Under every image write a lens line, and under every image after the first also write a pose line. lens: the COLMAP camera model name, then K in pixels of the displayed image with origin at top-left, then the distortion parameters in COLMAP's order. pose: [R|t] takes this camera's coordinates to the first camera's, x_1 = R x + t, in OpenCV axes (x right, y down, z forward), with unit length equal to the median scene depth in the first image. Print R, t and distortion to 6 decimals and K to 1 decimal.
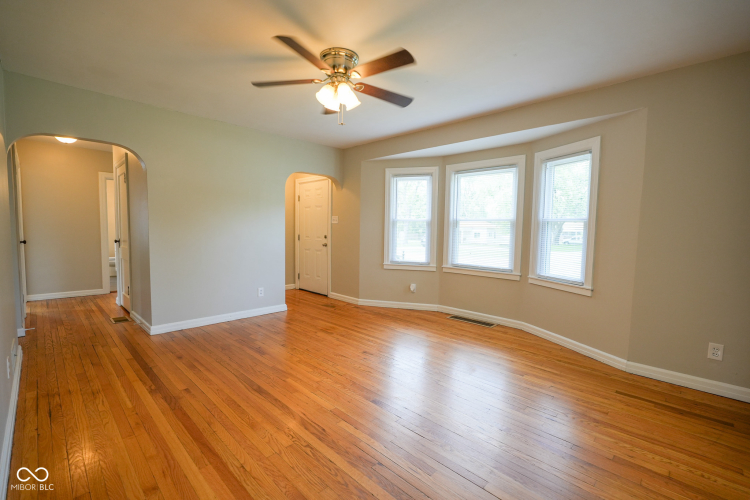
lens RADIAL K [[332.3, 0, 373.4], [0, 332.3, 250.3], [0, 0, 1]] dist [-0.001322, 0.000624]
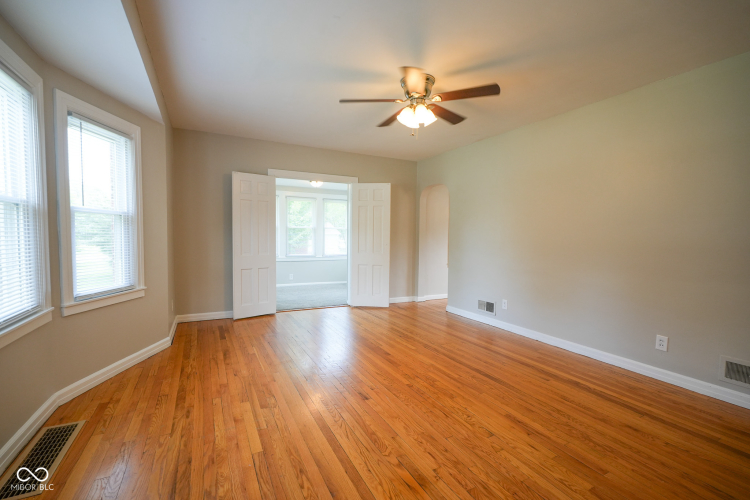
lens RADIAL K [[332.3, 0, 373.4], [0, 332.3, 250.3], [0, 0, 1]] dist [-0.001322, 0.000624]
pose [[-0.949399, -0.041647, 0.311298, -0.266067], [-0.007308, 0.993830, 0.110672, -0.104481], [-0.313986, 0.102797, -0.943846, 1.716259]]
